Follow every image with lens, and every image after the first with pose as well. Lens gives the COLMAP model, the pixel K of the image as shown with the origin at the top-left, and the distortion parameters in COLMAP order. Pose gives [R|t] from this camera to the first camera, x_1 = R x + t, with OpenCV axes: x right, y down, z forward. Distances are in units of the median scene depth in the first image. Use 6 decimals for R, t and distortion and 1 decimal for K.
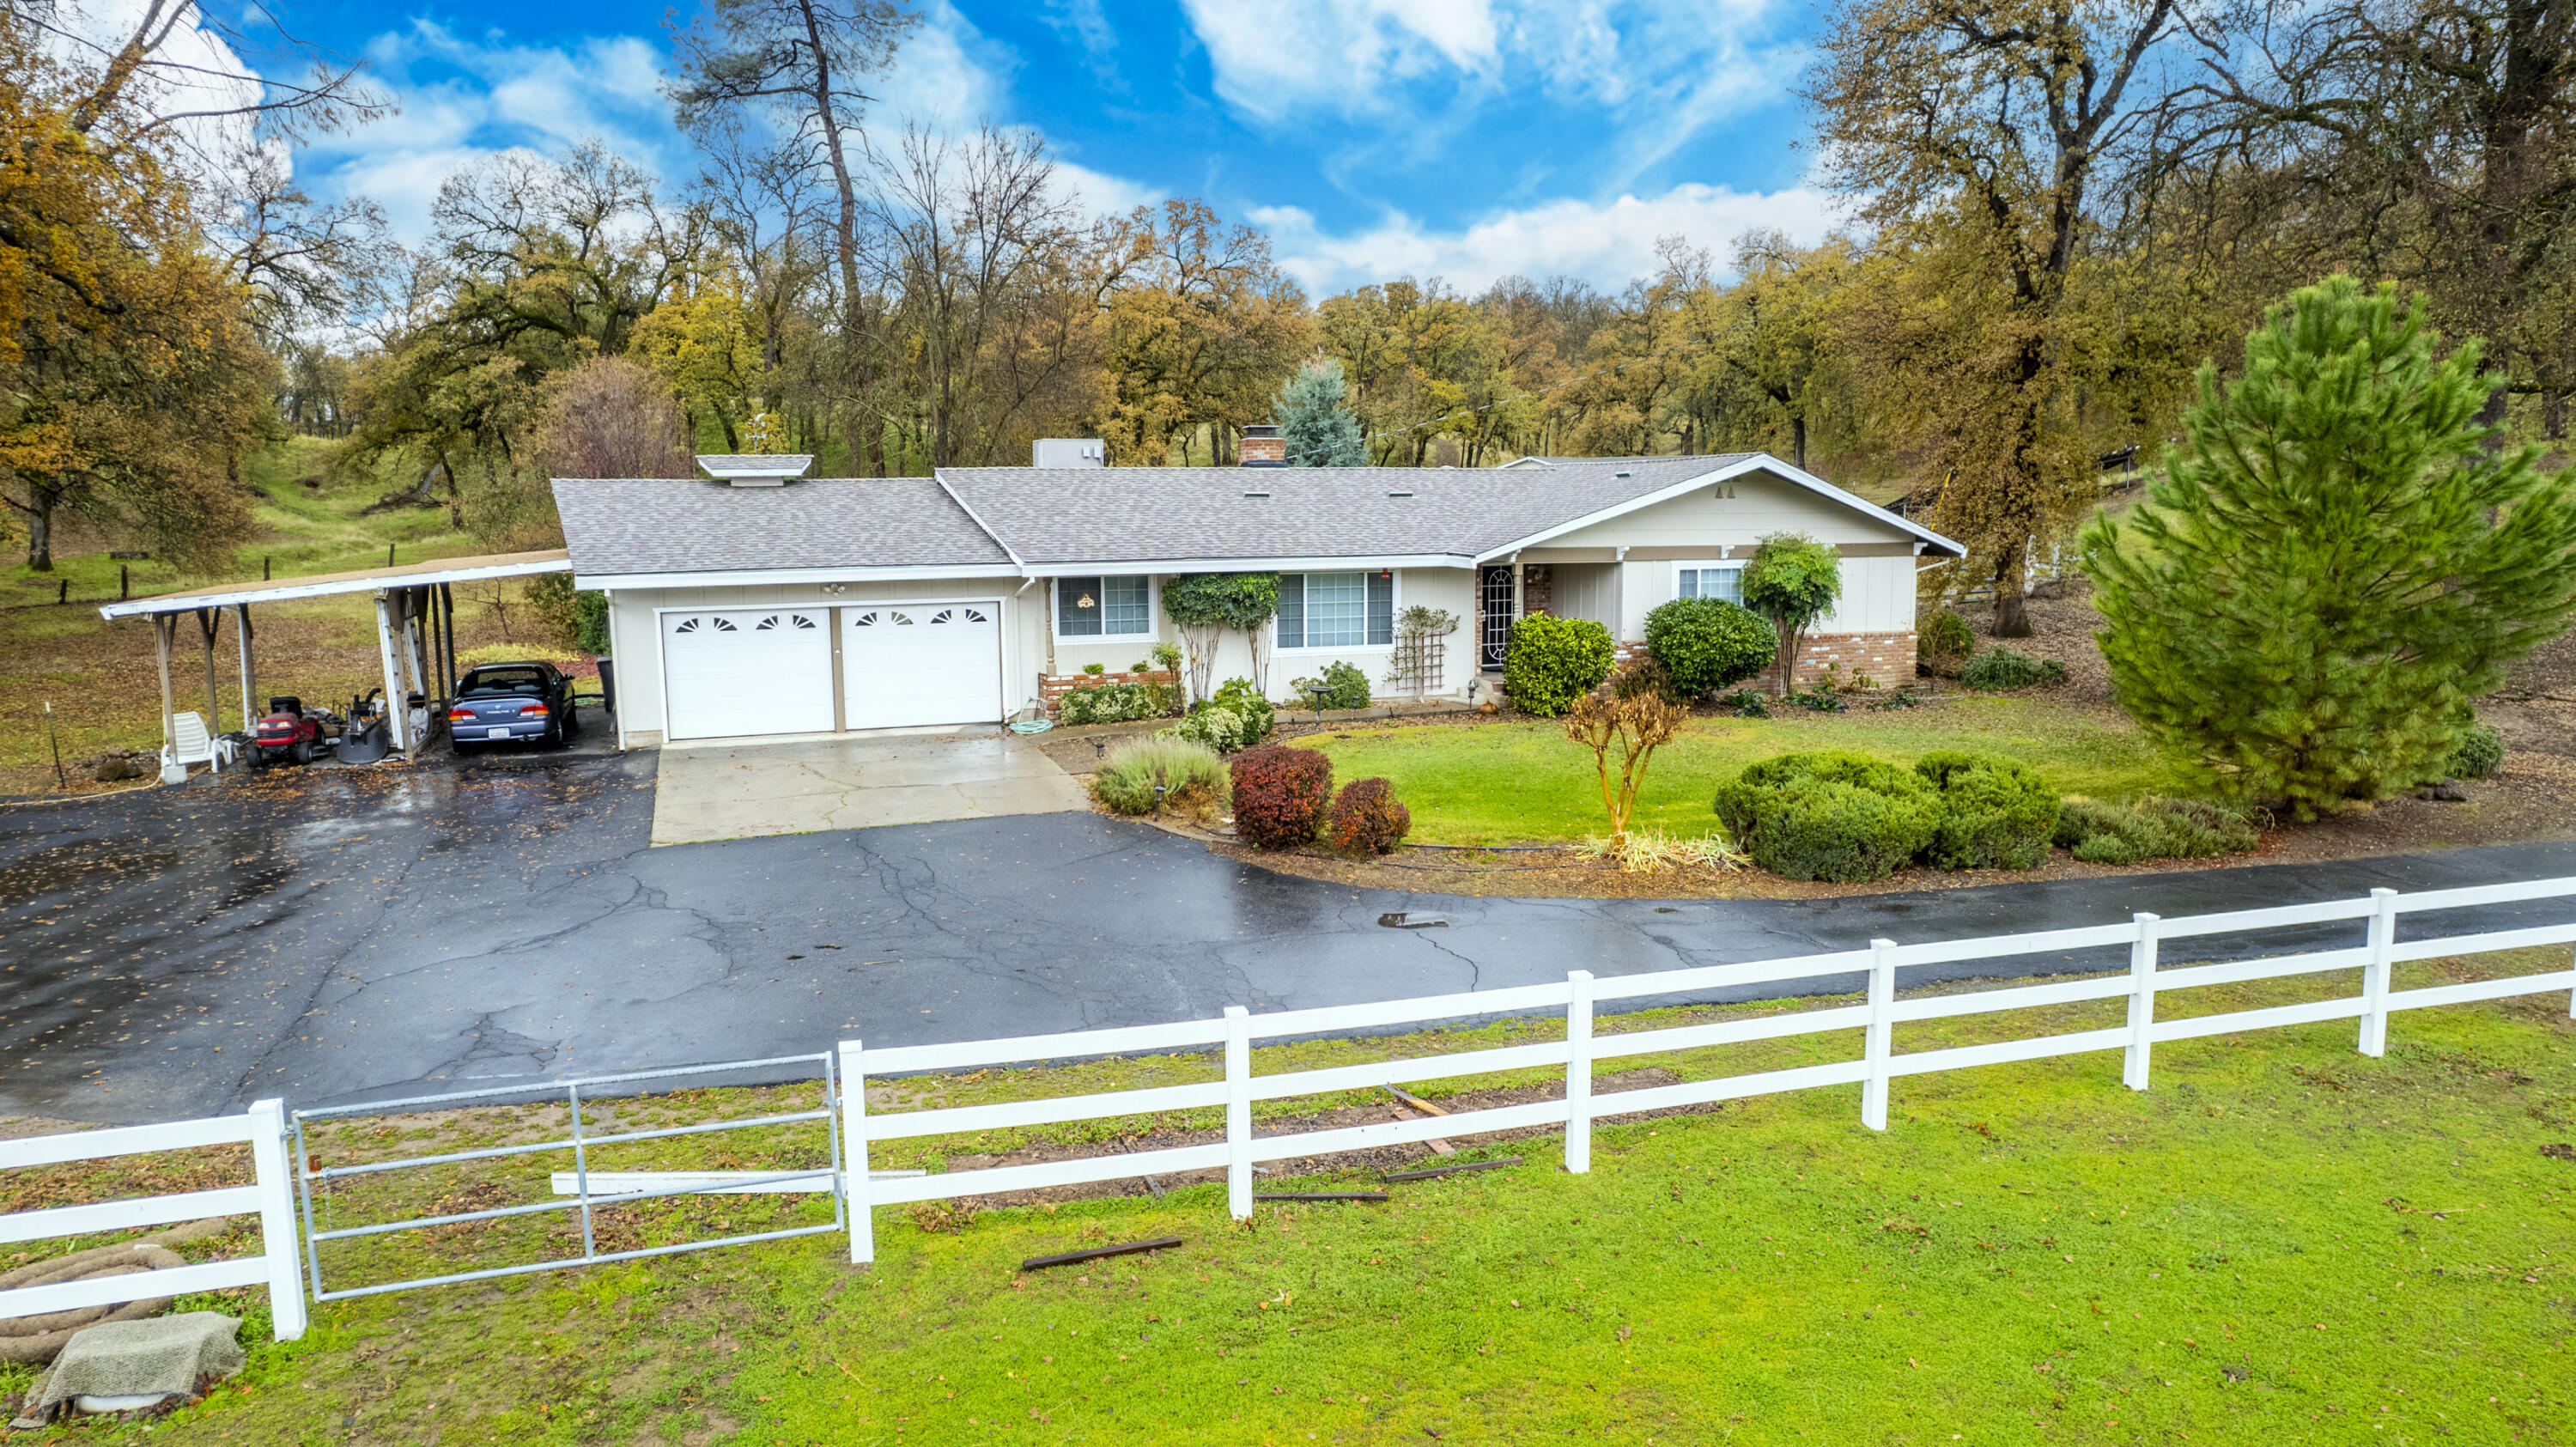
lens RADIAL K [[1653.4, 0, 1288.0], [0, 1653.4, 723.5], [0, 0, 1]] dist [-0.078323, 0.066365]
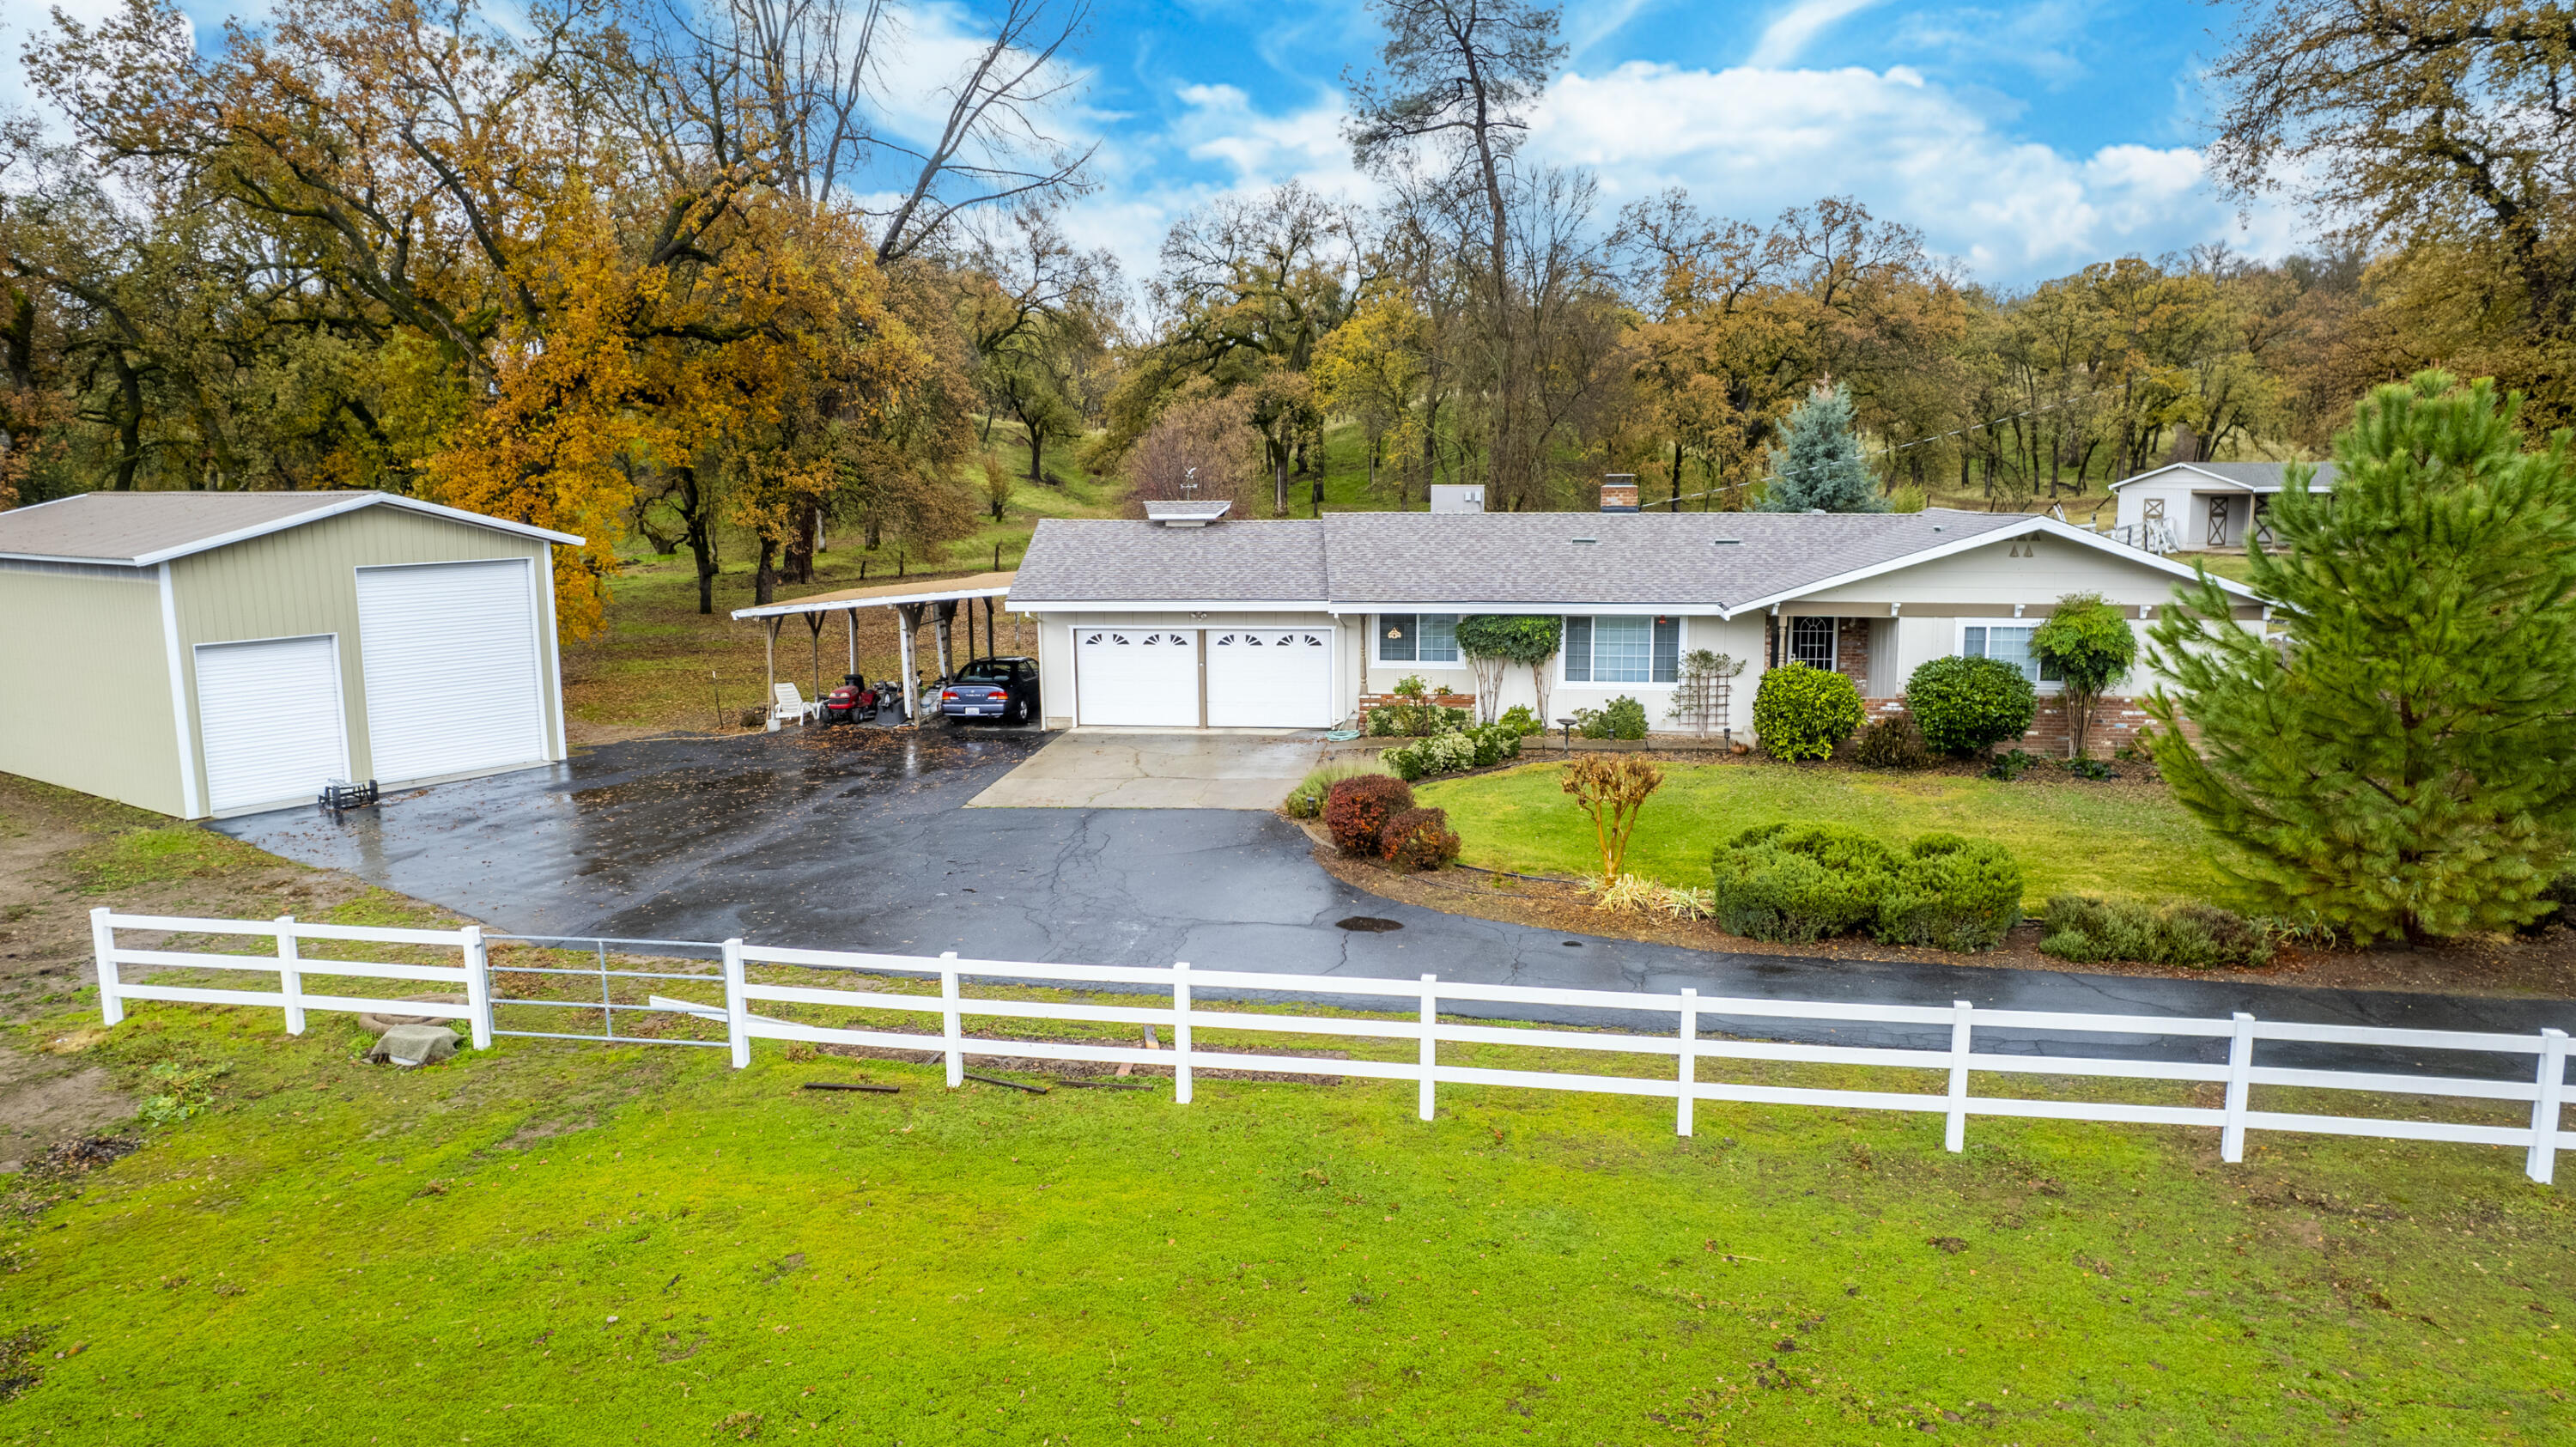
lens RADIAL K [[1653.4, 0, 1288.0], [0, 1653.4, 723.5], [0, 0, 1]] dist [-0.078323, 0.066365]
pose [[0.885456, 0.071899, -0.459127, 0.360336], [-0.062845, 0.997410, 0.034992, -0.045858], [0.460453, -0.002130, 0.887681, -0.094318]]
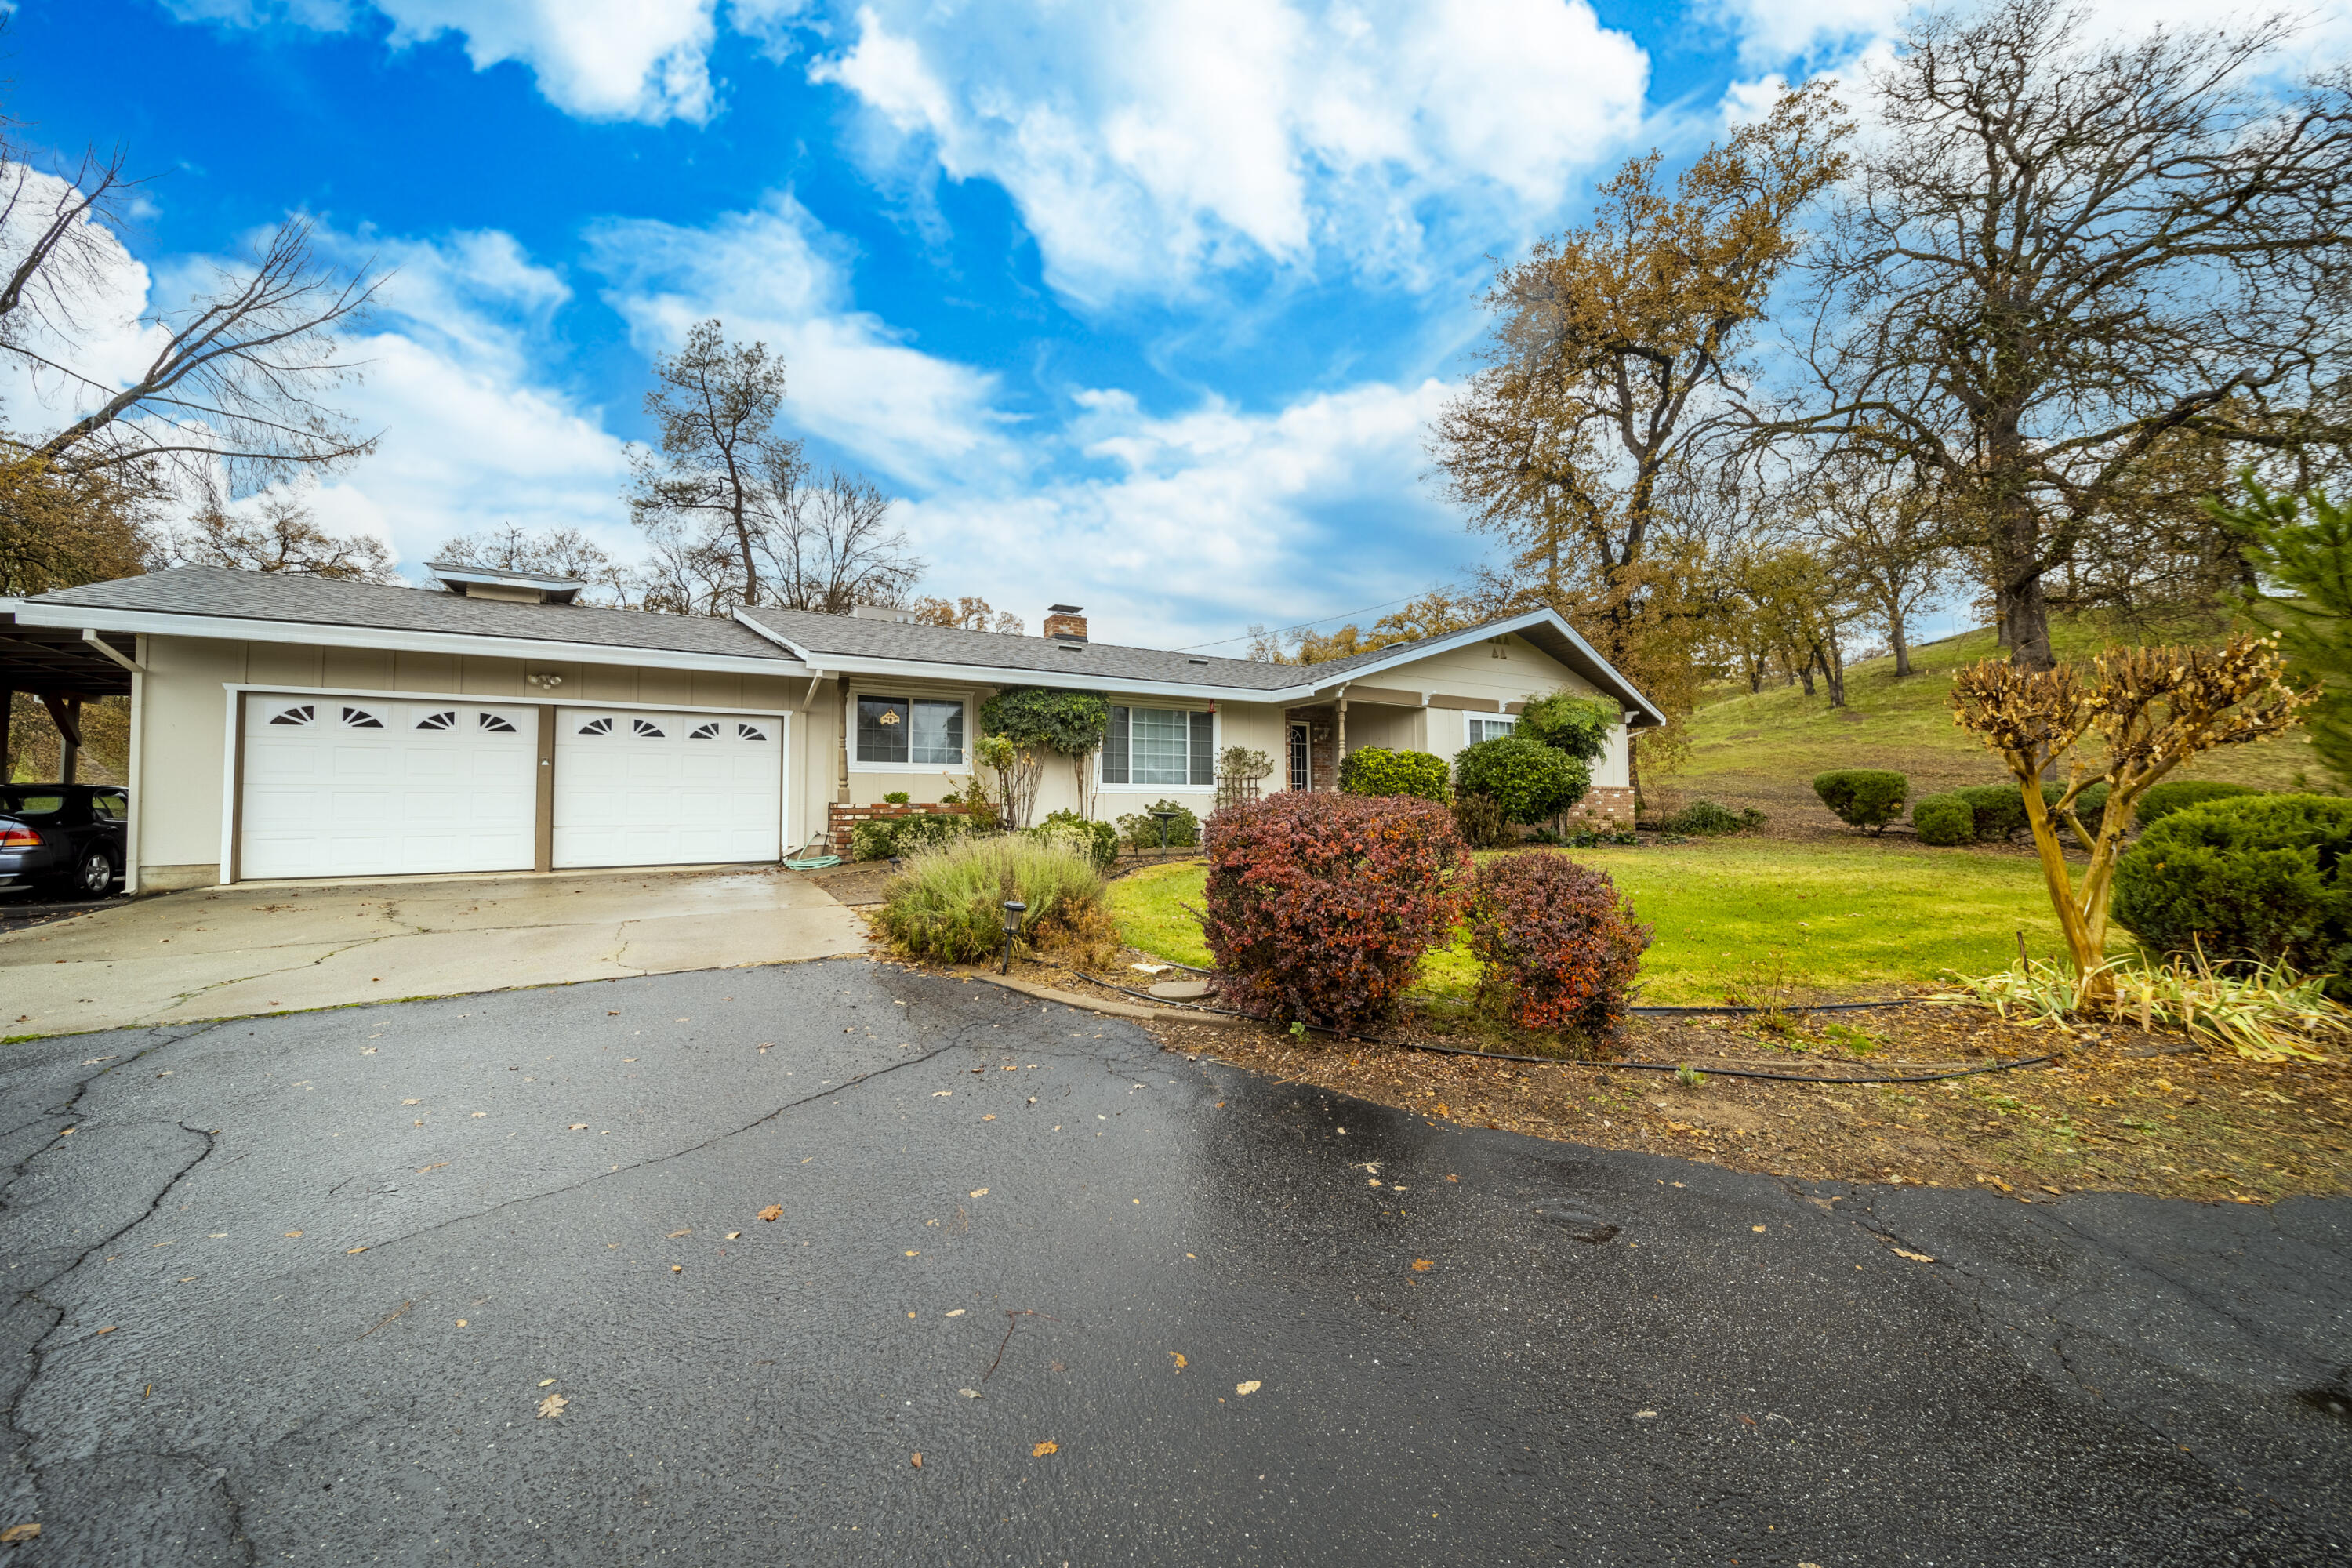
lens RADIAL K [[819.5, 0, 1164.4], [0, 819.5, 762.6], [0, 0, 1]] dist [-0.001041, -0.000029]
pose [[0.983151, 0.011777, 0.182417, -0.059112], [0.023614, 0.981378, -0.190628, 0.034108], [-0.181265, 0.191724, 0.964565, 0.564050]]
